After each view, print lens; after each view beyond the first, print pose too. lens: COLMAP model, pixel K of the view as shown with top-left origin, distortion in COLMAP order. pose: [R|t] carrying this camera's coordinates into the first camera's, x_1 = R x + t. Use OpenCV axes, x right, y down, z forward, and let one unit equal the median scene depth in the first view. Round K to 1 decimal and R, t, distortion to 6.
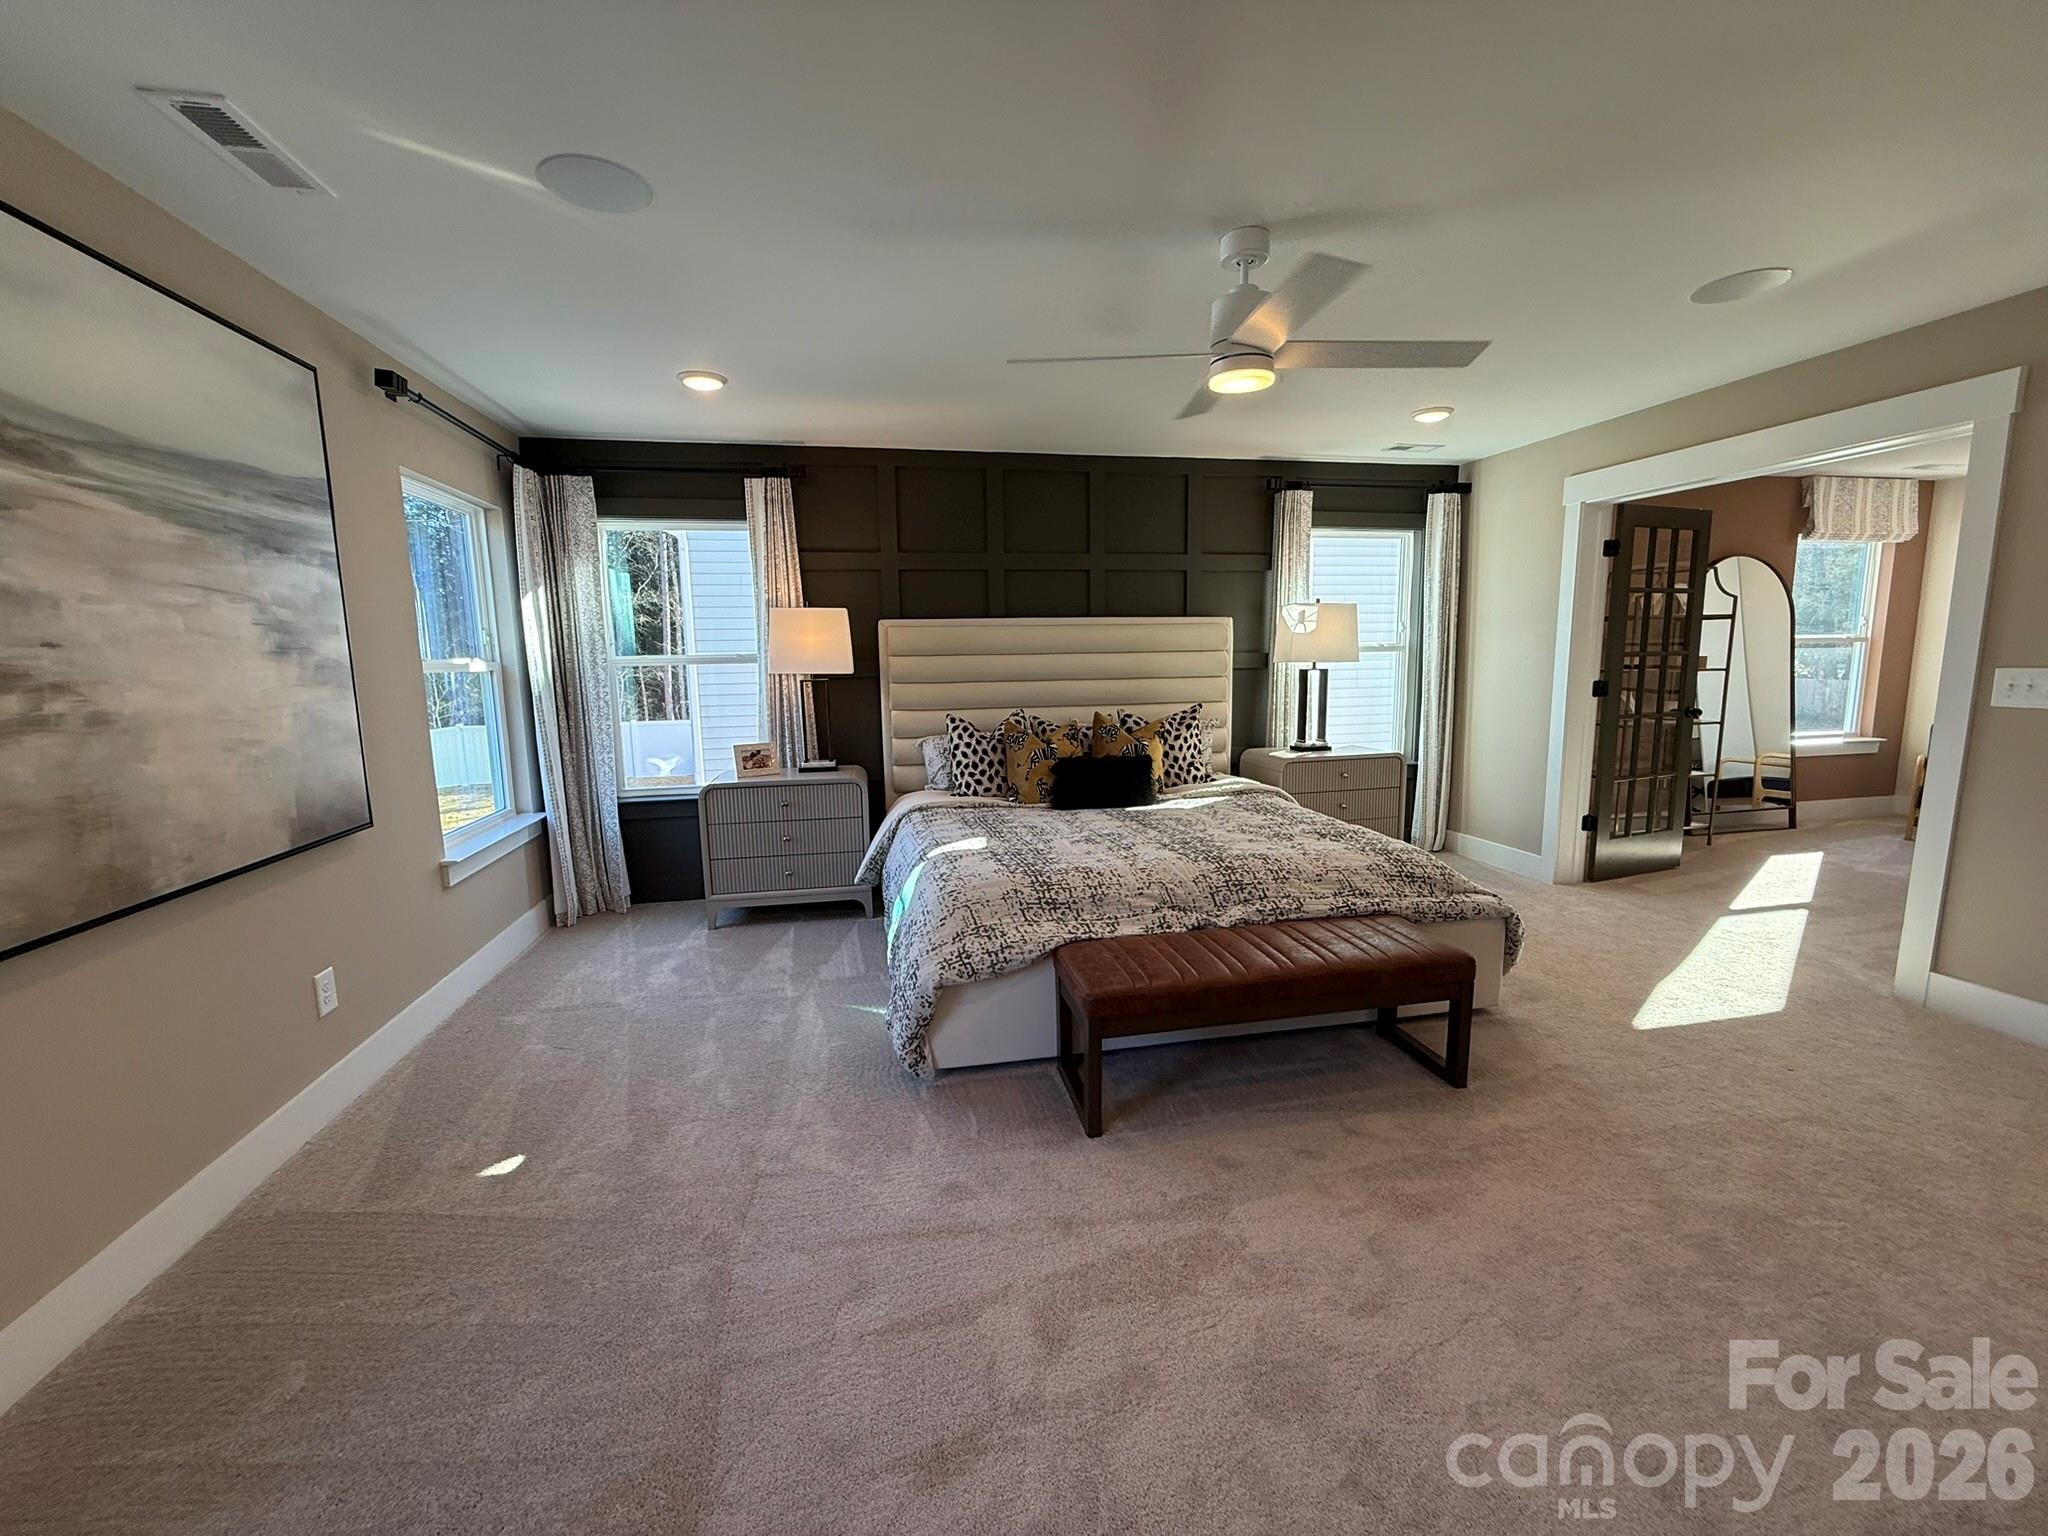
lens RADIAL K [[814.6, 0, 1022.5], [0, 814.6, 766.8], [0, 0, 1]] dist [-0.000749, 0.001080]
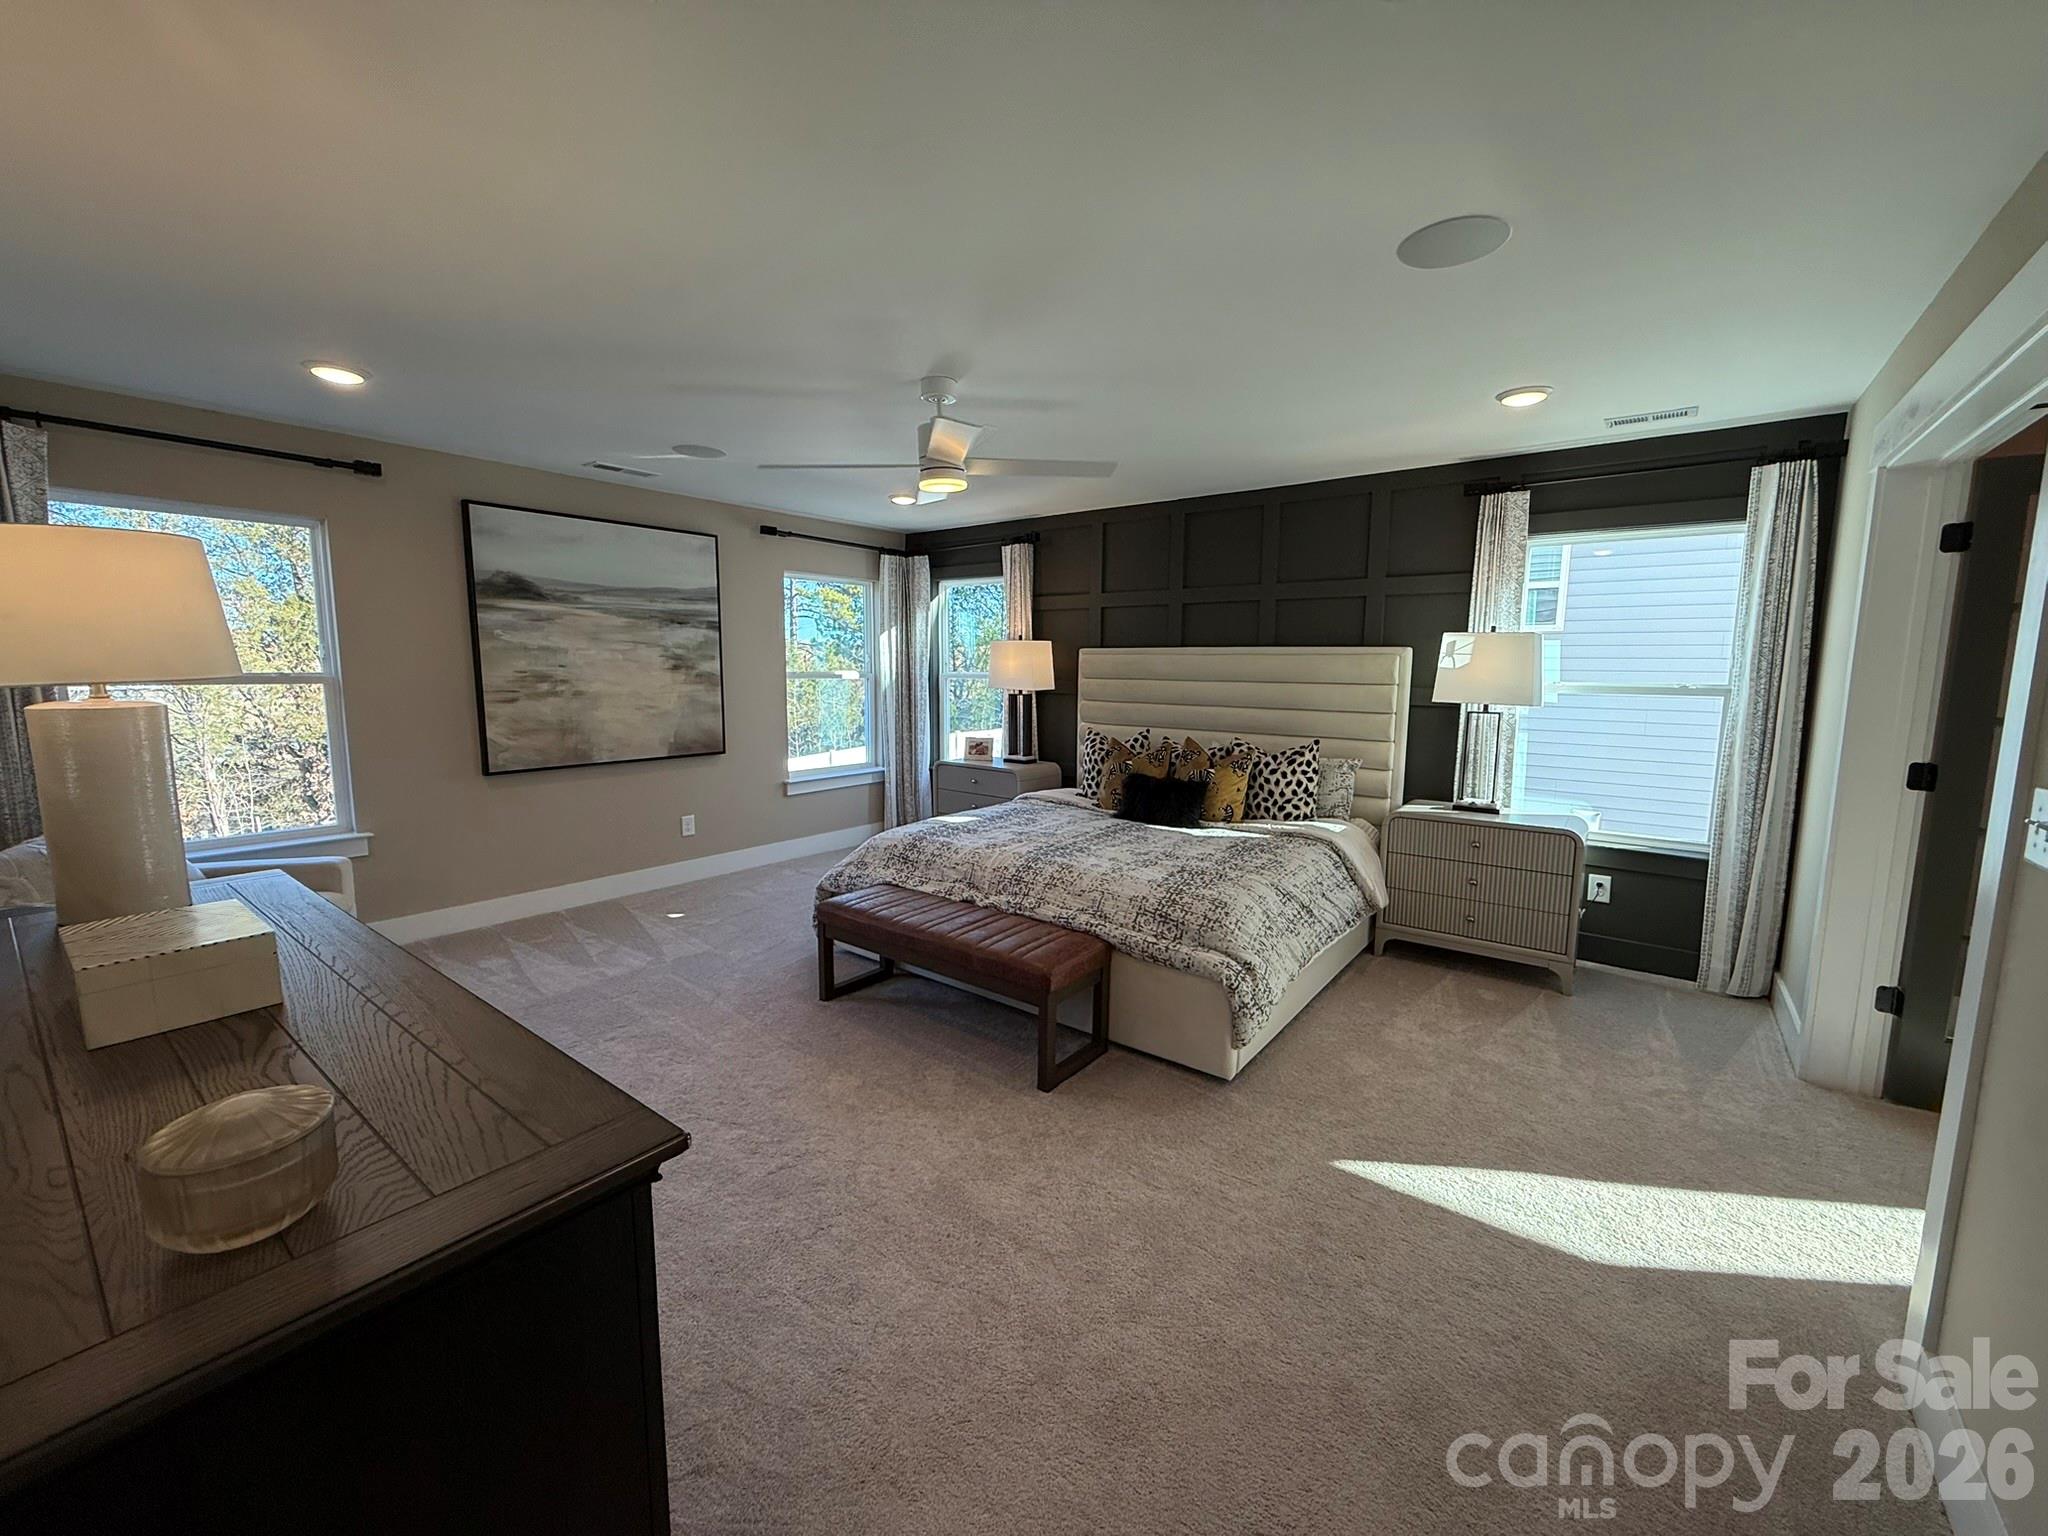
lens RADIAL K [[814.6, 0, 1014.5], [0, 814.6, 764.8], [0, 0, 1]] dist [-0.000749, 0.001080]
pose [[0.648831, 0.116198, -0.752008, 0.767989], [-0.125476, 0.991081, 0.044879, -0.051730], [0.750516, 0.065240, 0.657624, 0.130683]]
